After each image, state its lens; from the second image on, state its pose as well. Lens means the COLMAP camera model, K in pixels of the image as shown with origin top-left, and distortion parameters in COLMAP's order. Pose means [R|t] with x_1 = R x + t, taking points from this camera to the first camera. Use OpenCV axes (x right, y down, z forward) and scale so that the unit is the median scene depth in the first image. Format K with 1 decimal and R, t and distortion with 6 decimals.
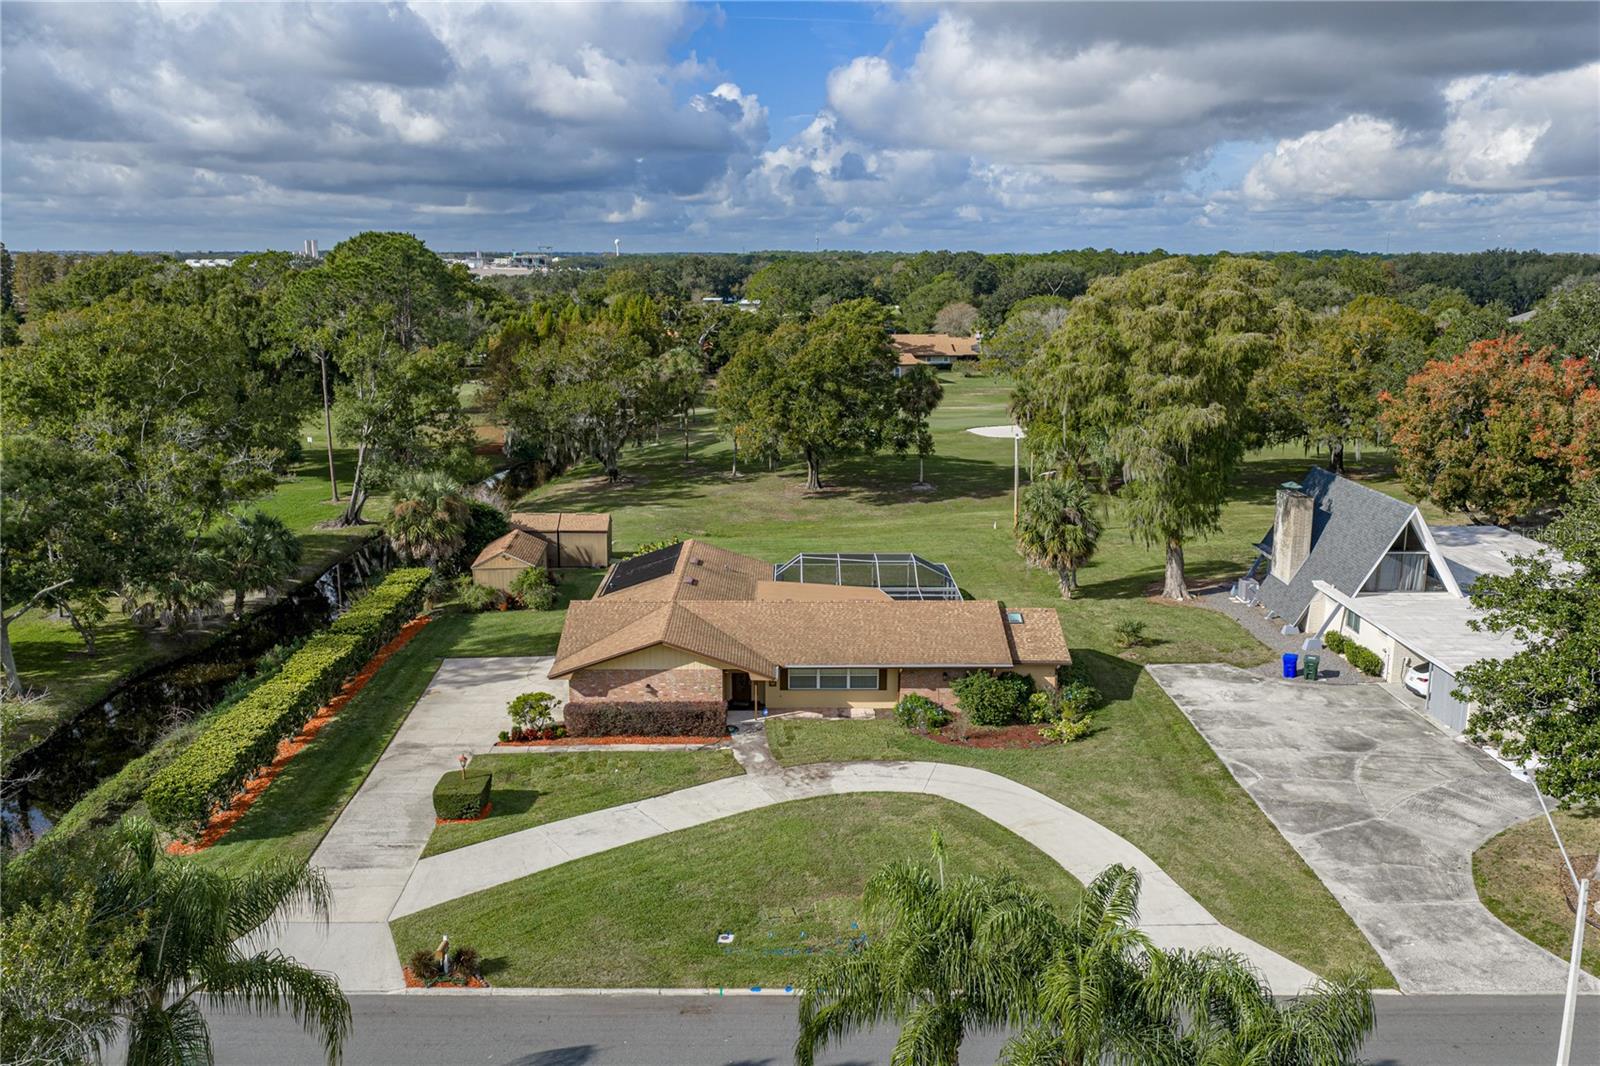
lens RADIAL K [[1327.5, 0, 800.0], [0, 1327.5, 533.0], [0, 0, 1]] dist [0.016232, -0.043899]
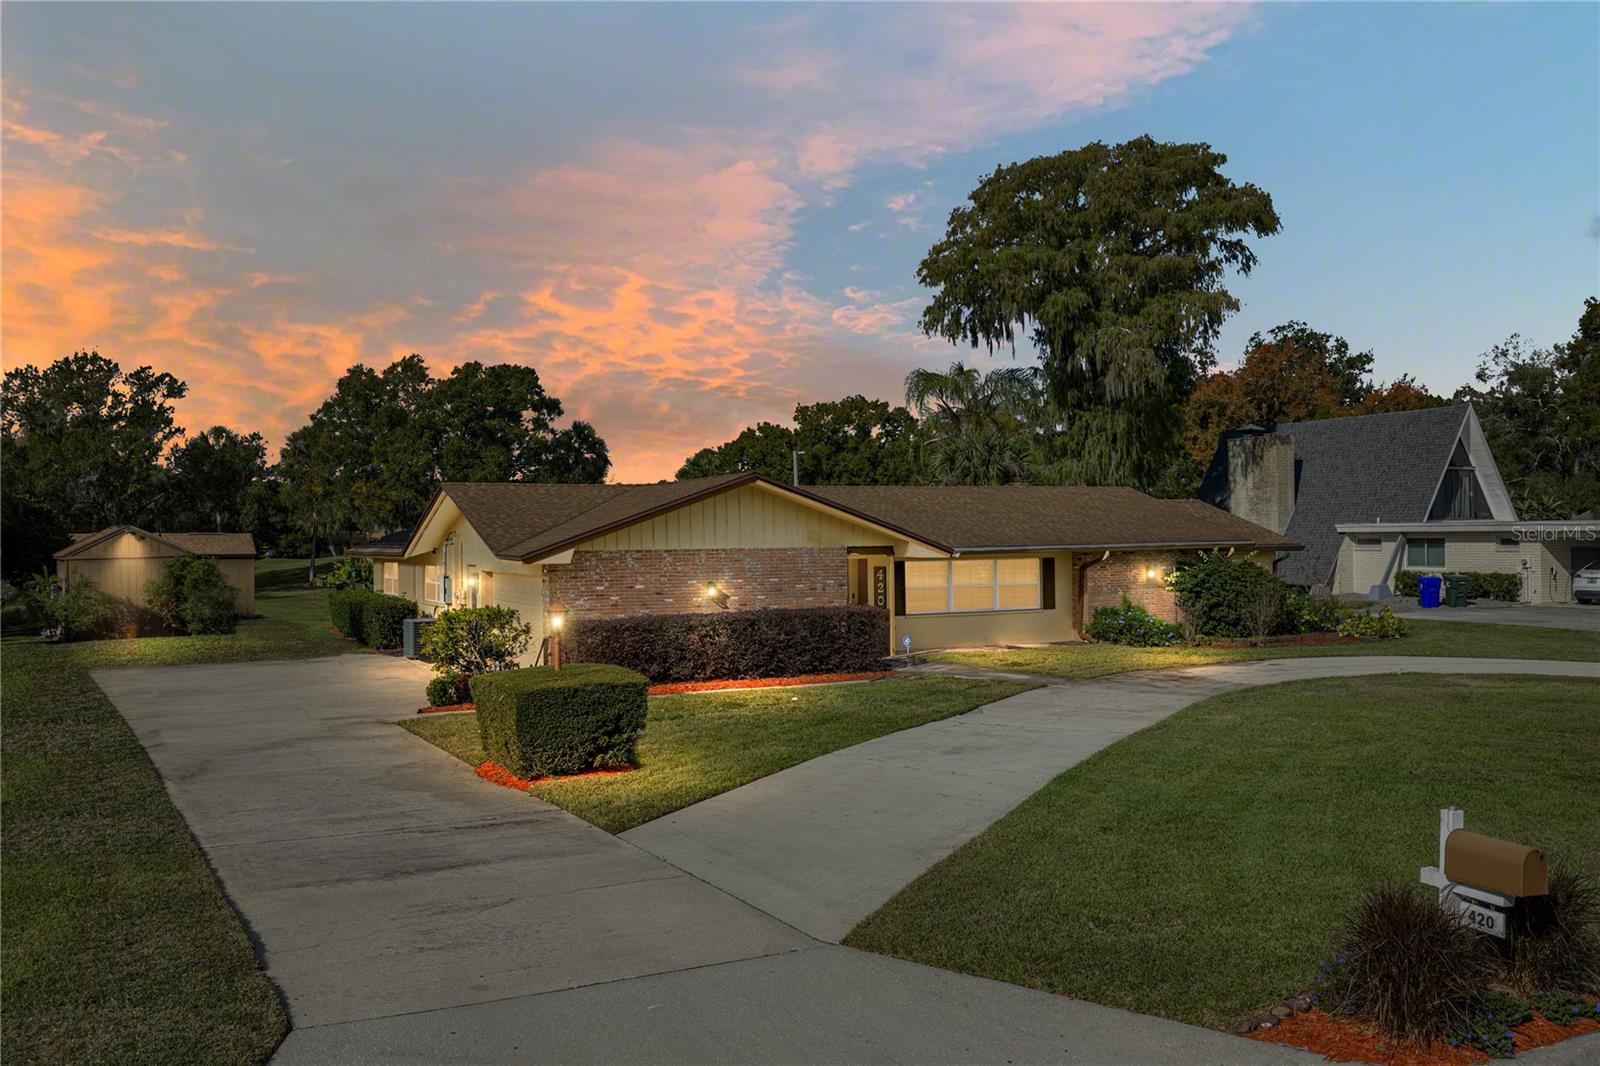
lens RADIAL K [[1360.4, 0, 800.0], [0, 1360.4, 533.0], [0, 0, 1]] dist [0.004620, -0.002077]
pose [[0.893337, -0.012882, 0.449202, -0.256435], [0.106469, 0.977197, -0.183715, 0.160116], [-0.436592, 0.211945, 0.874338, 0.468395]]
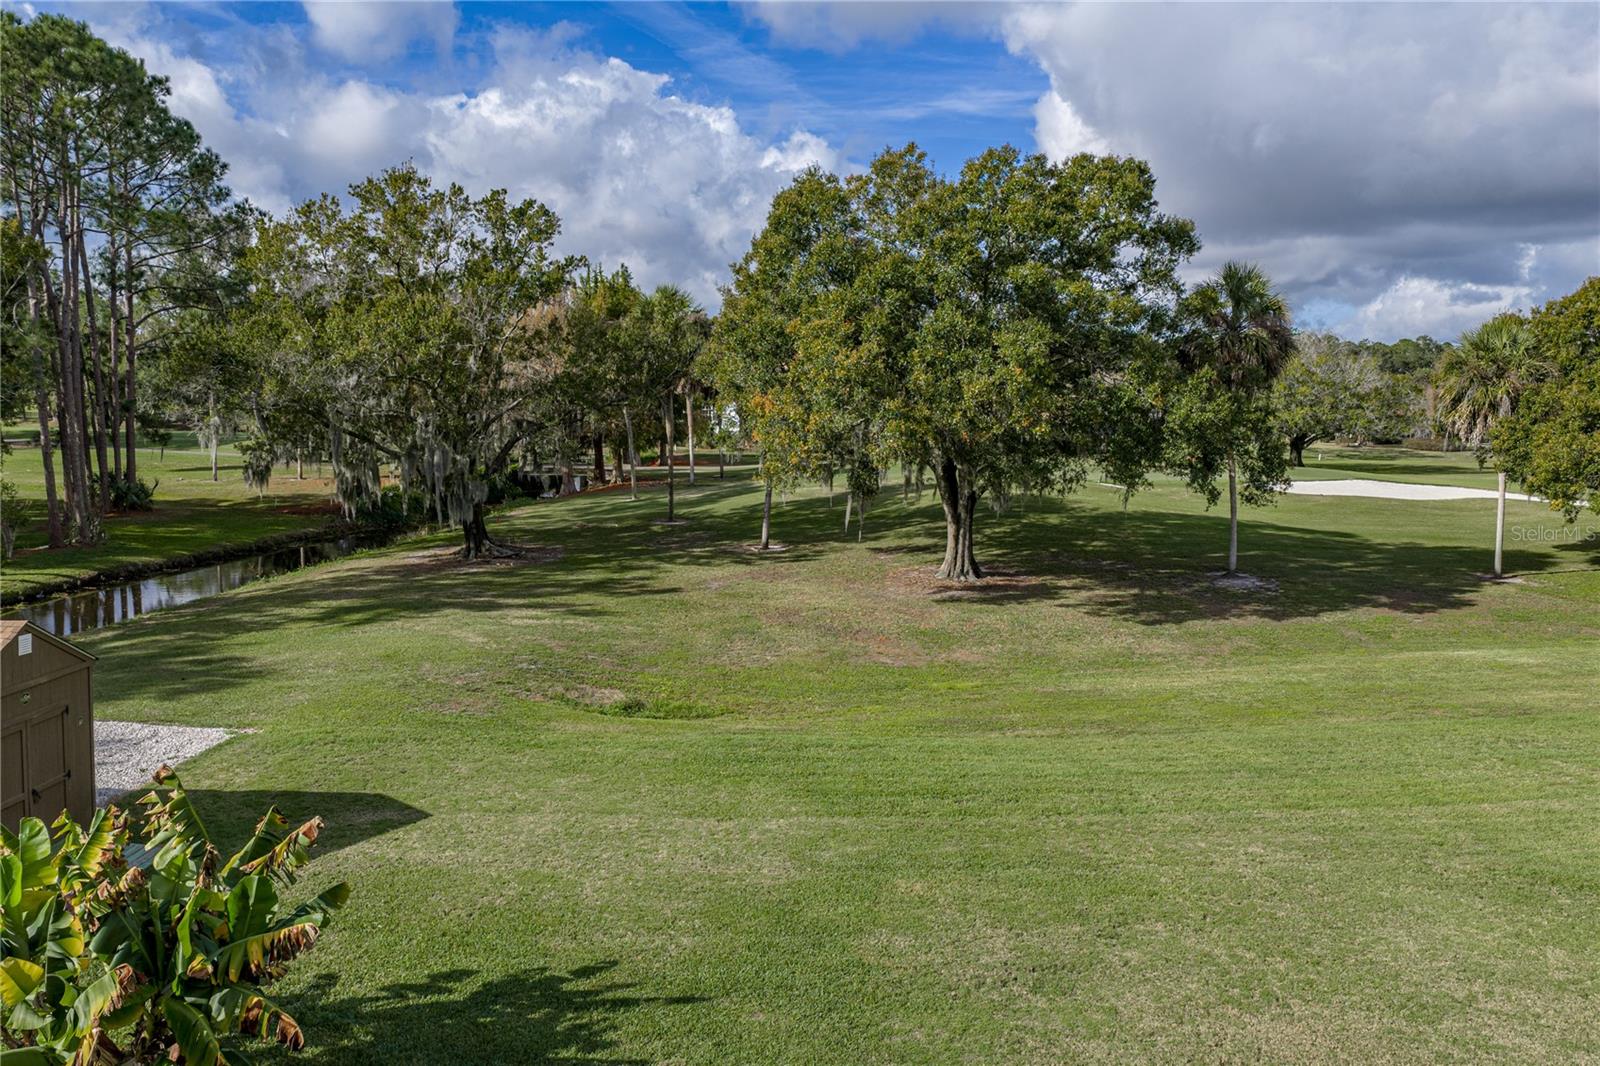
lens RADIAL K [[1327.5, 0, 800.0], [0, 1327.5, 533.0], [0, 0, 1]] dist [0.016232, -0.043899]
pose [[0.997509, 0.016844, -0.068505, -0.017254], [-0.023197, 0.995394, -0.093024, -0.016122], [0.066623, 0.094381, 0.993304, 1.048533]]
